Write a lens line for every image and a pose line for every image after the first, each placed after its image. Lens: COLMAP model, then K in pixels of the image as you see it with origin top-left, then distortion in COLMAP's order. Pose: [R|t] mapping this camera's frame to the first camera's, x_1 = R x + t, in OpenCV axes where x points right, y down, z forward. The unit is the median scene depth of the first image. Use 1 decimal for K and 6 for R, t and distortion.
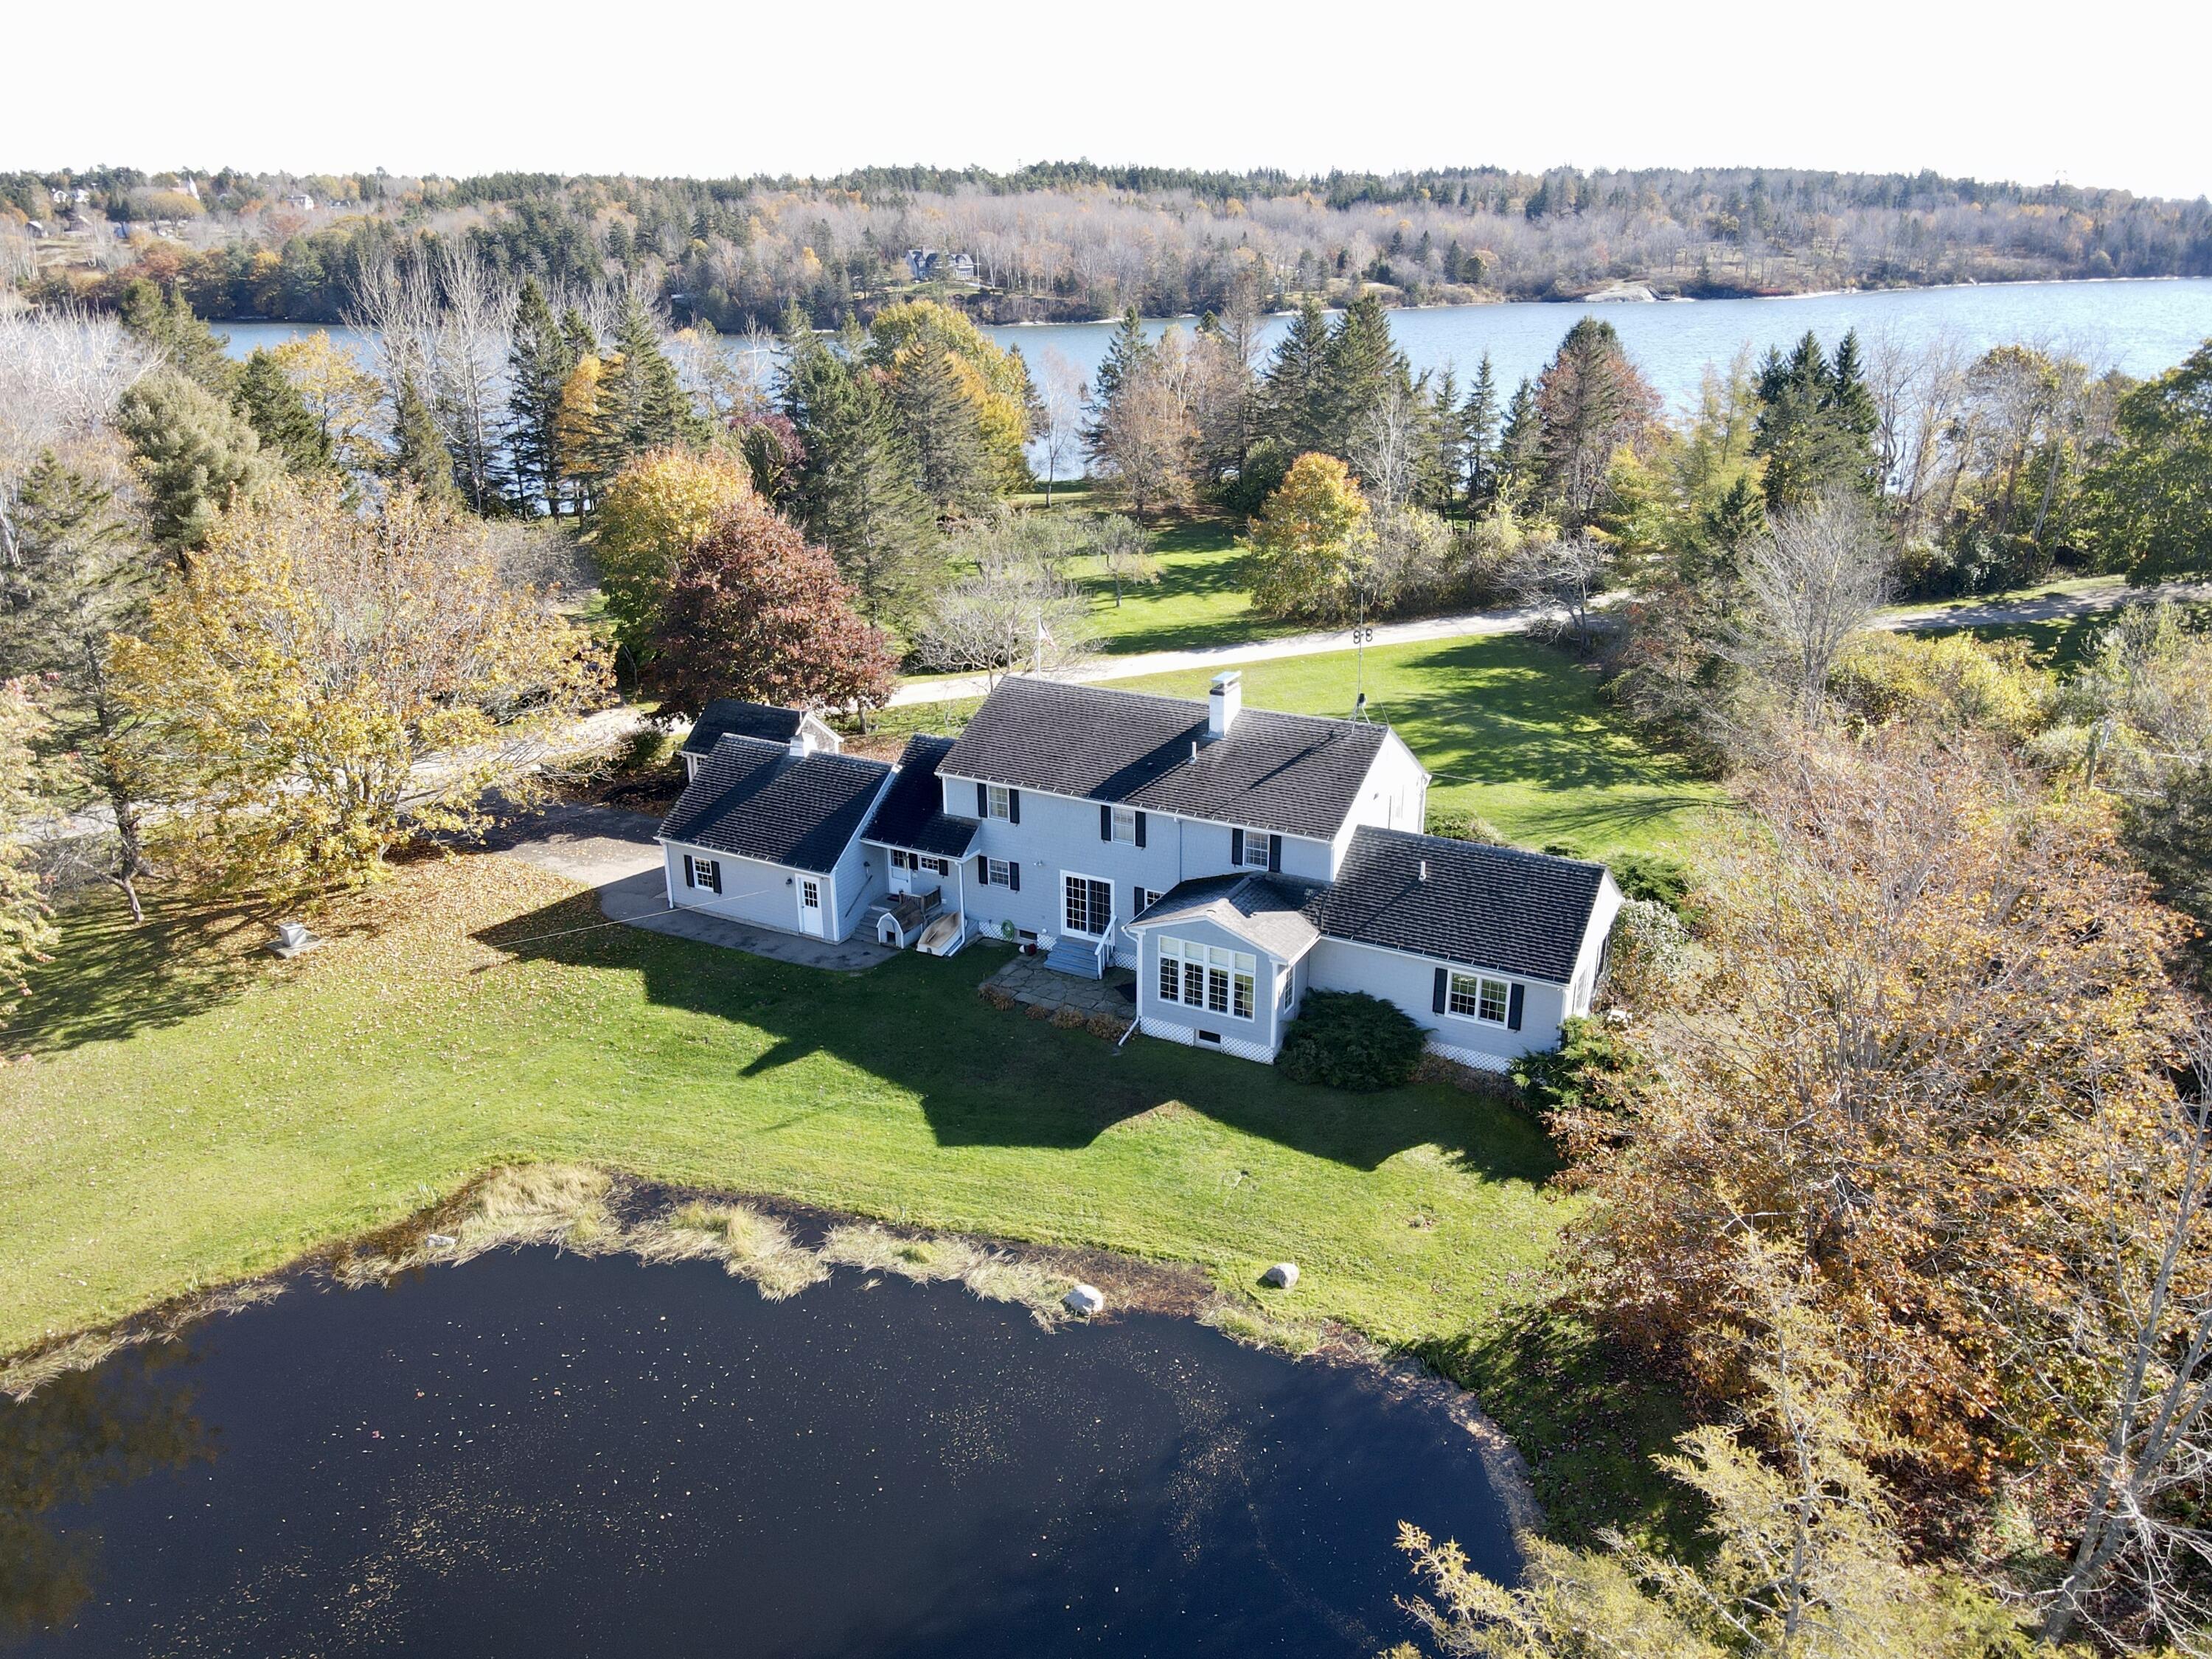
lens RADIAL K [[1611.0, 0, 1106.0], [0, 1611.0, 829.5], [0, 0, 1]] dist [0.002821, 0.008958]
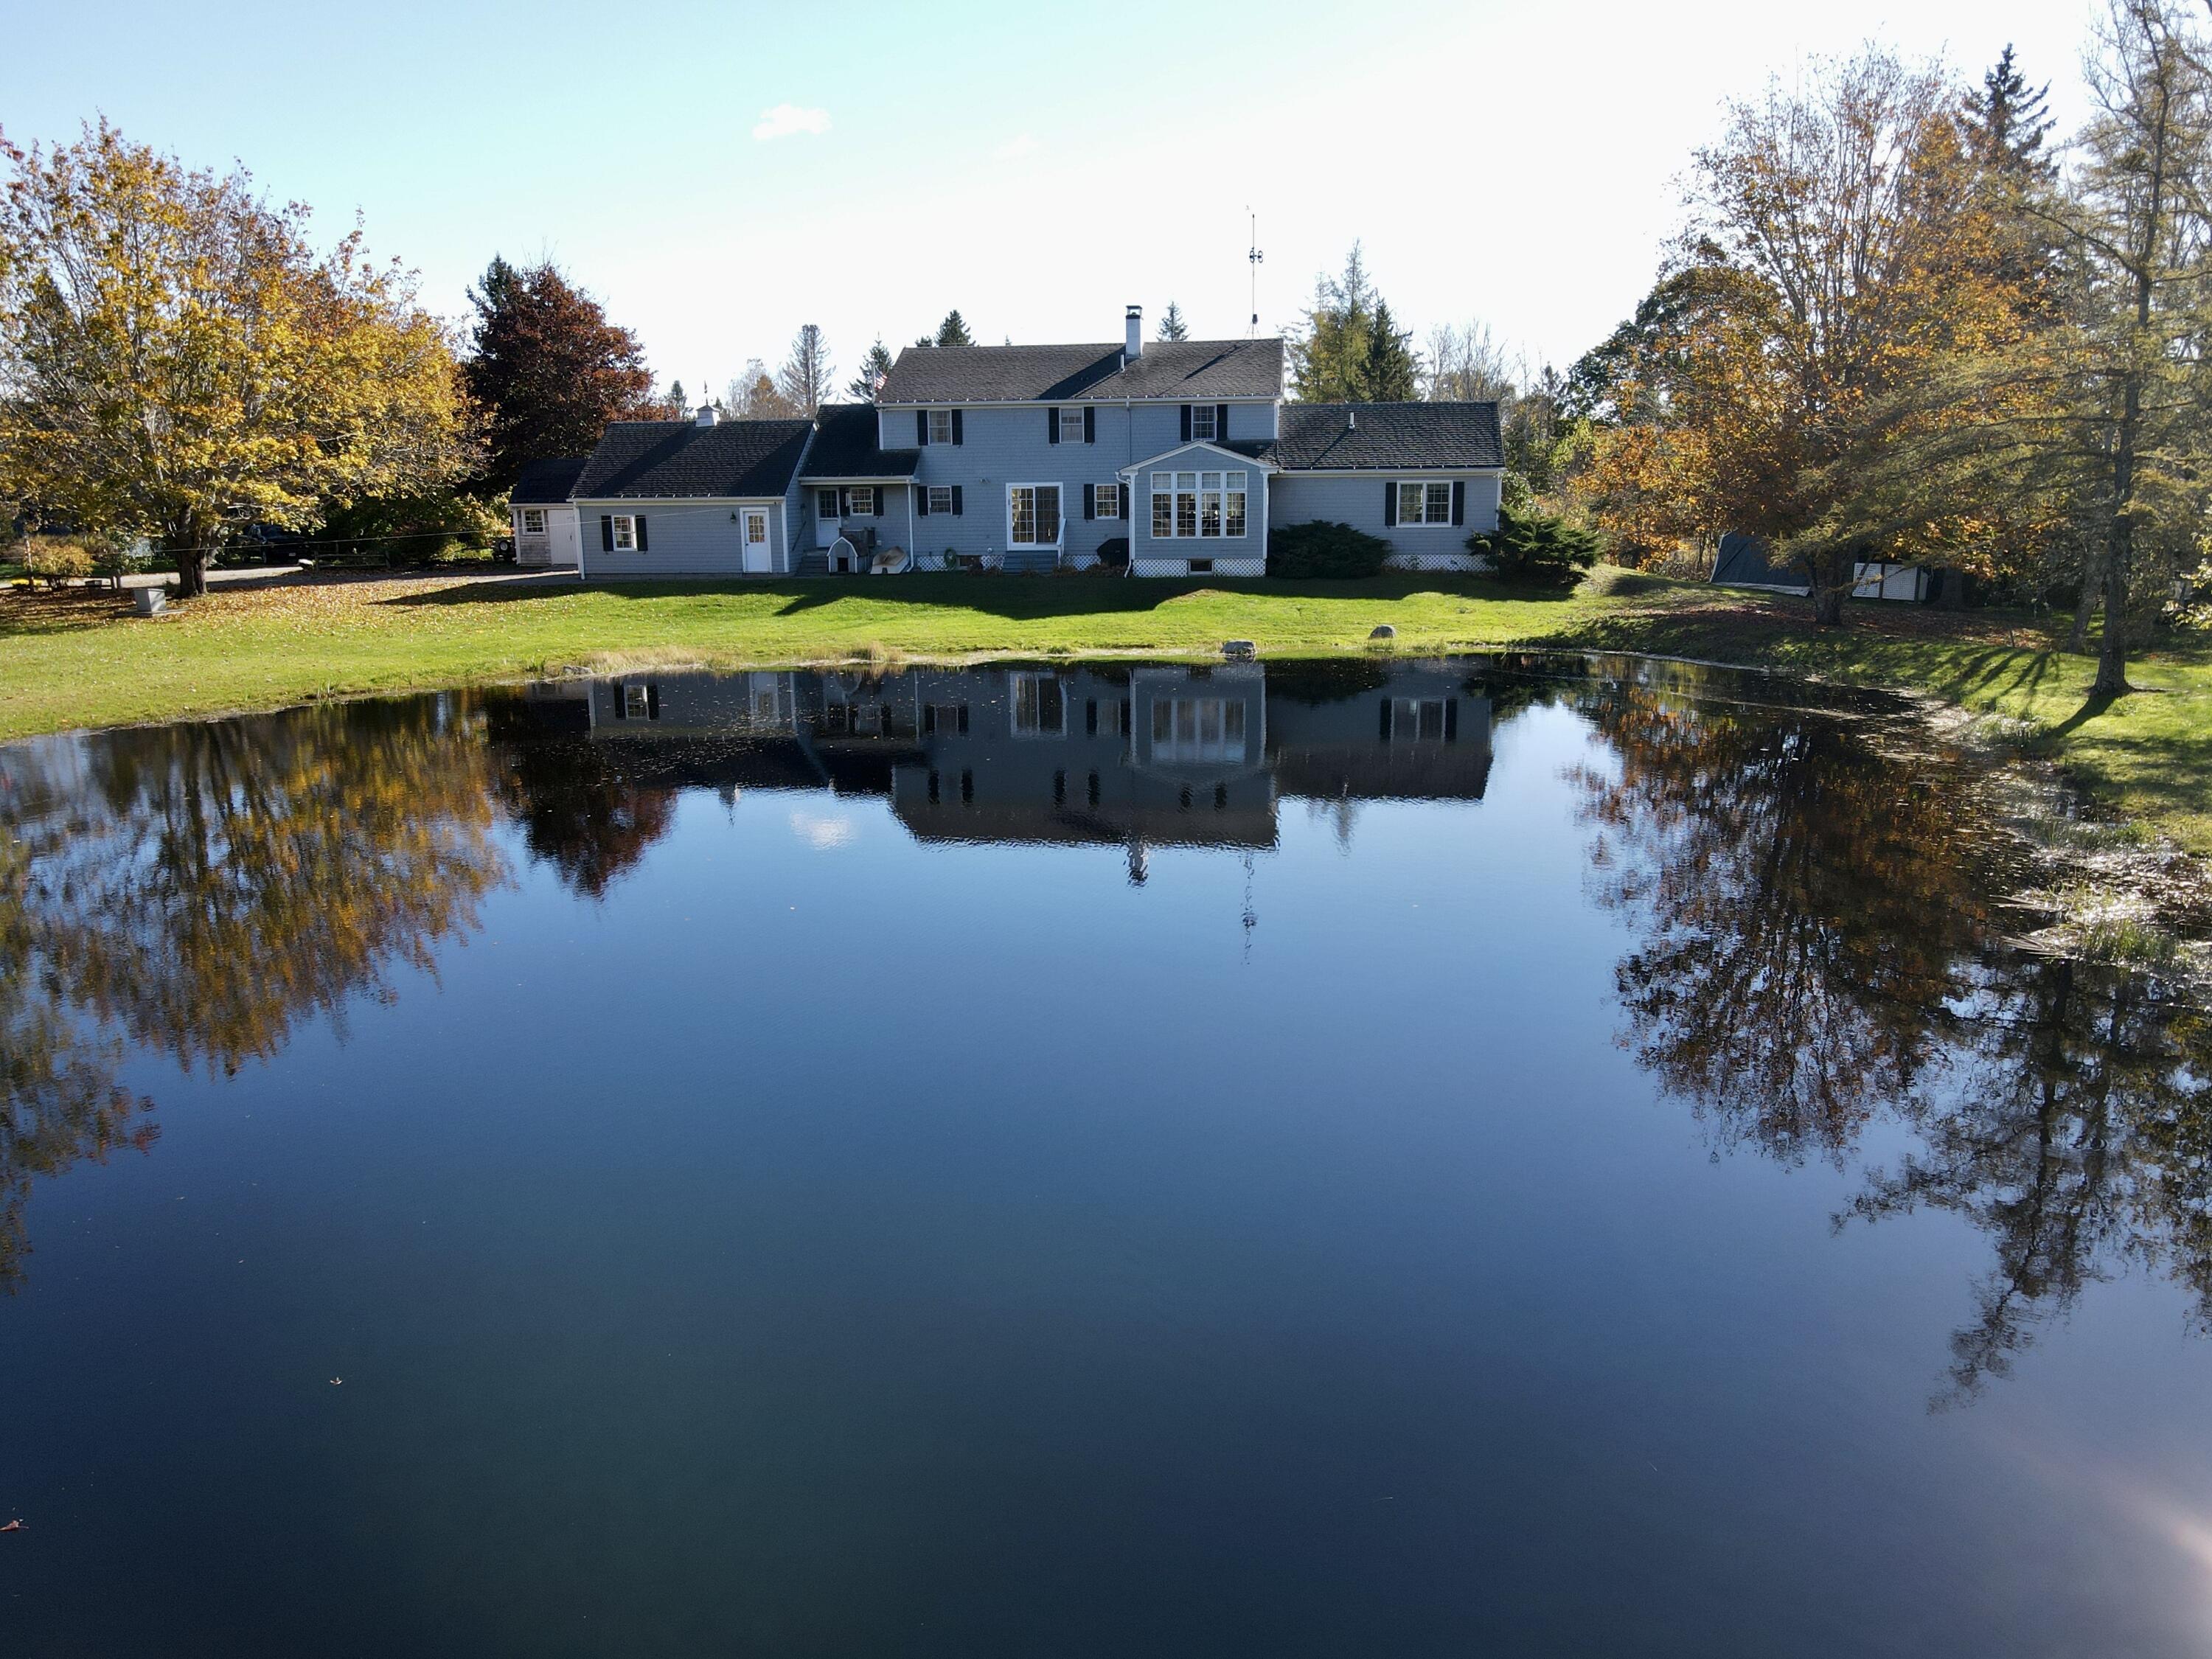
lens RADIAL K [[1611.0, 0, 1106.0], [0, 1611.0, 829.5], [0, 0, 1]] dist [0.002821, 0.008958]
pose [[0.930942, -0.075913, 0.357190, -0.205146], [0.130897, 0.982523, -0.132344, 0.224558], [-0.340901, 0.169960, 0.924608, 0.015144]]
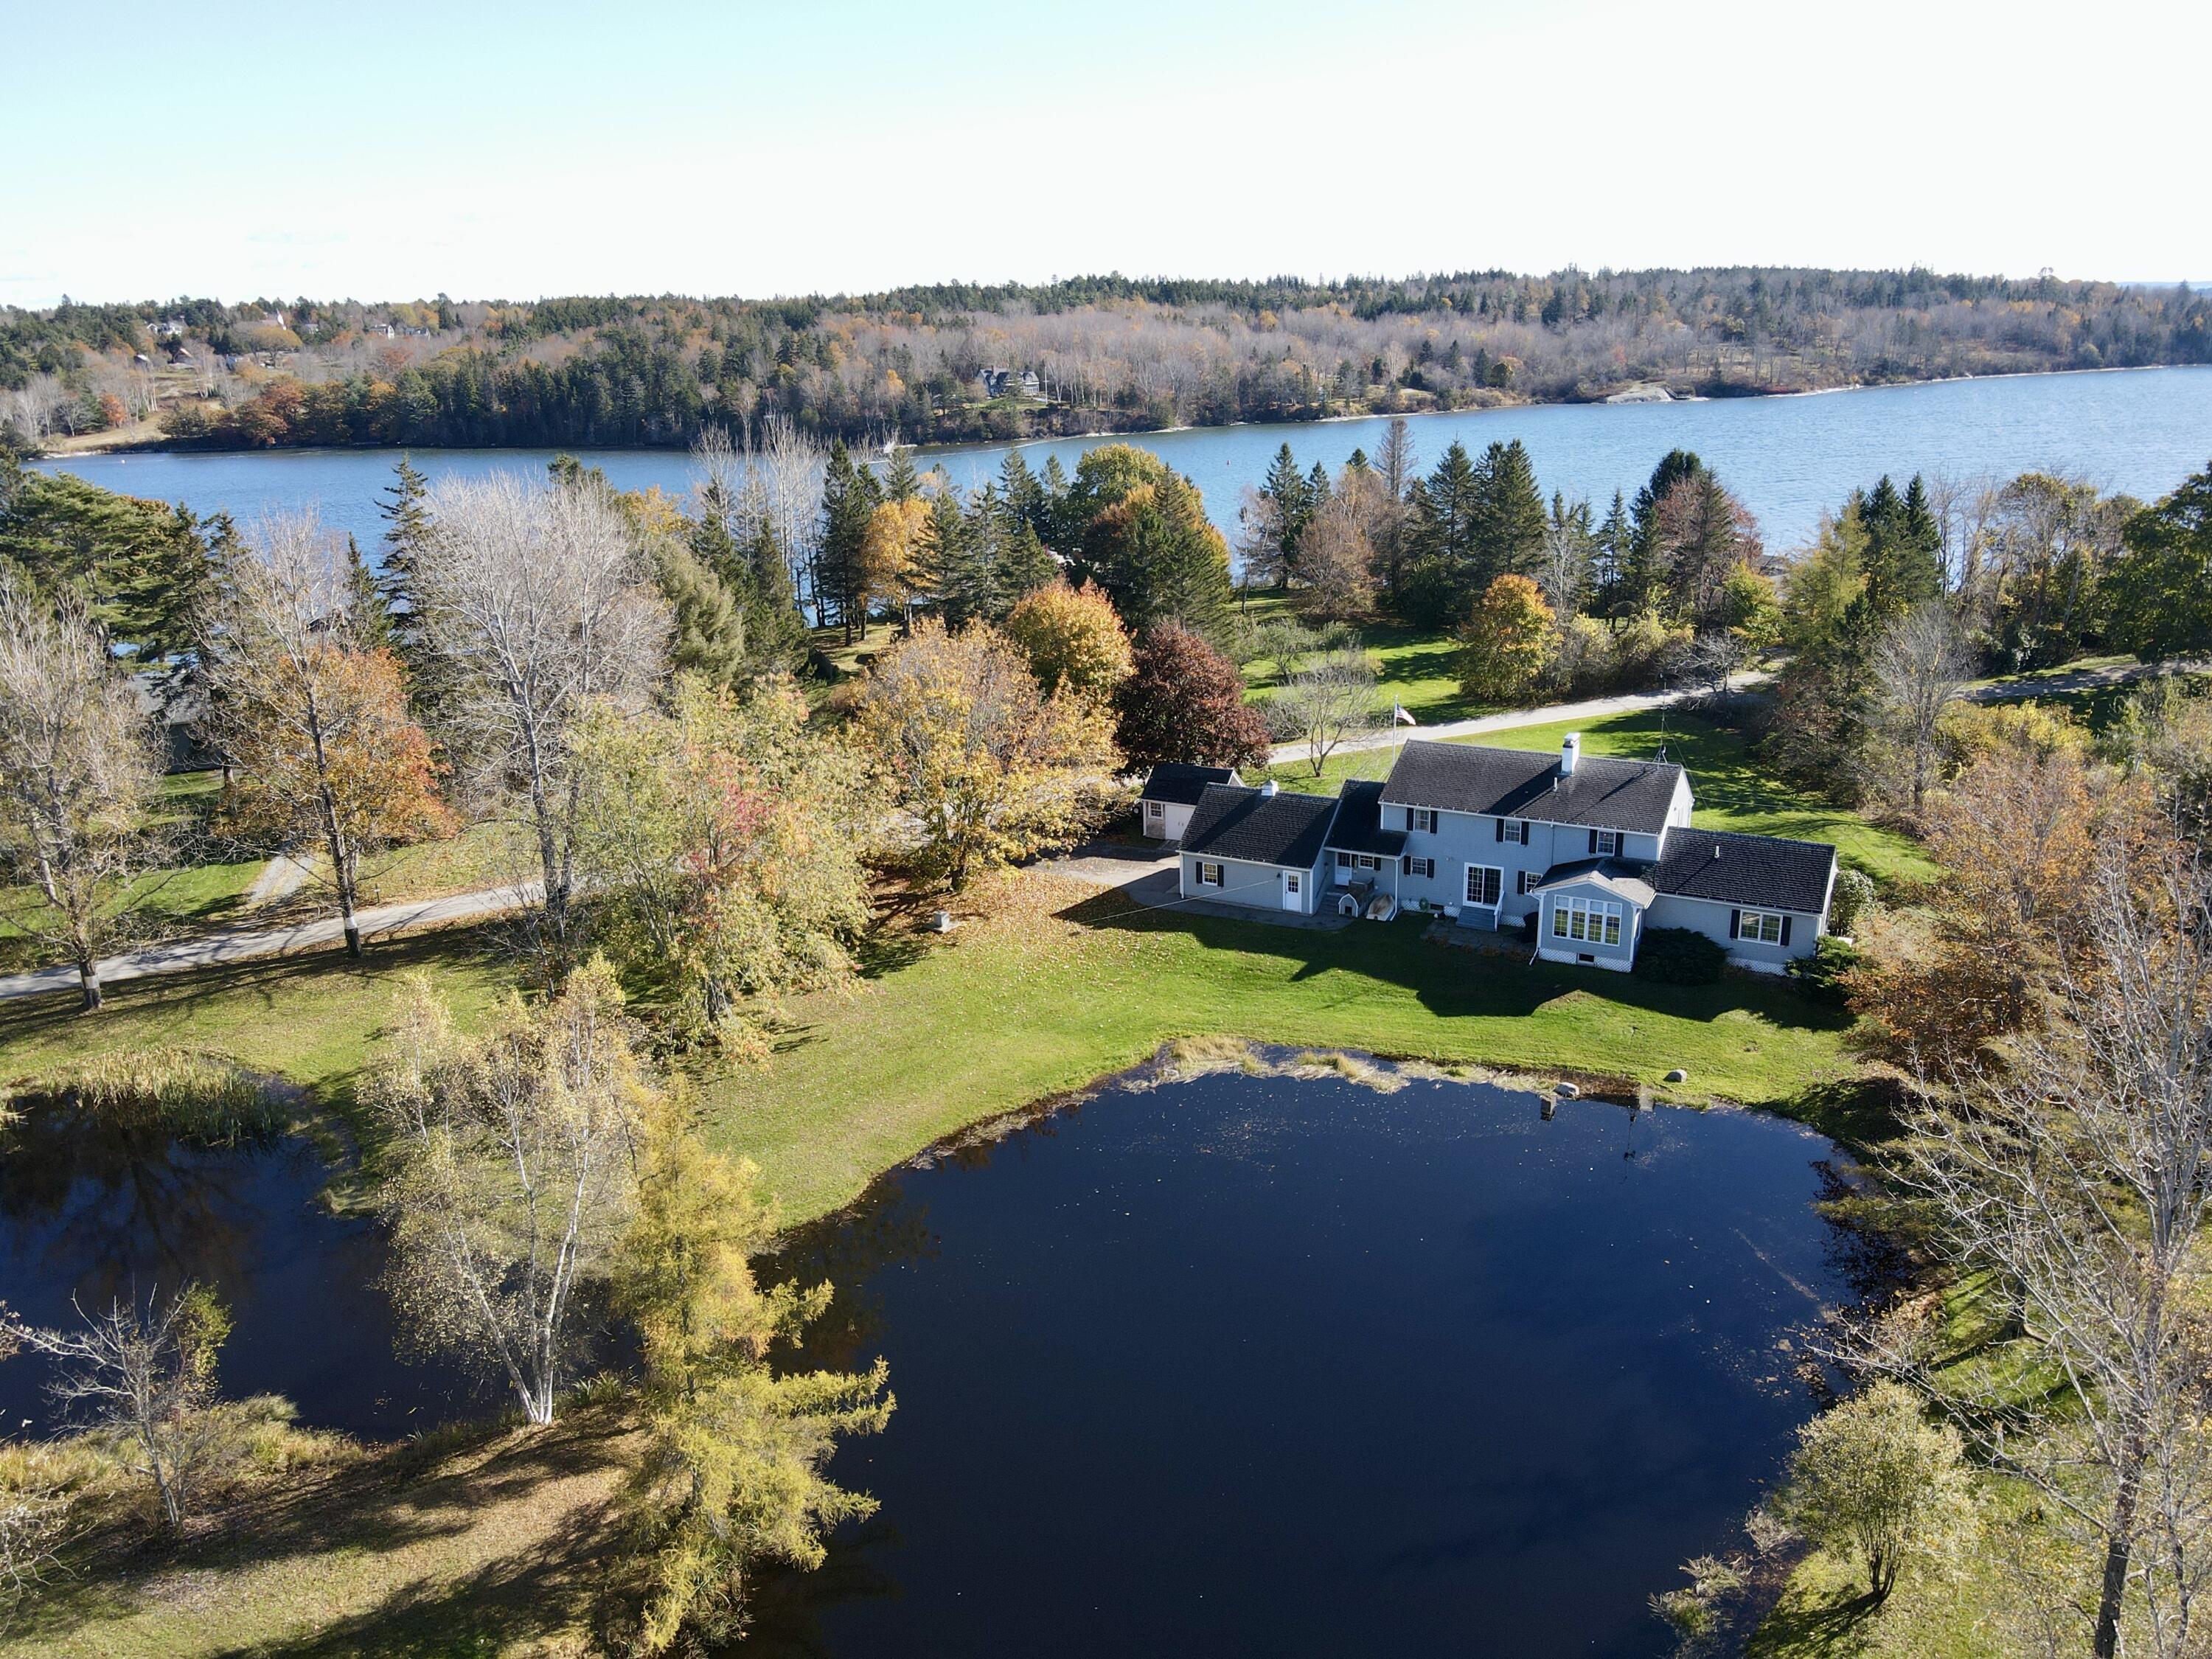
lens RADIAL K [[1603.6, 0, 1106.0], [0, 1603.6, 829.5], [0, 0, 1]] dist [-0.013587, 0.043174]
pose [[0.999798, -0.018845, -0.007026, -0.203090], [0.018445, 0.998414, -0.053188, 0.038786], [0.008017, 0.053048, 0.998560, -0.306871]]
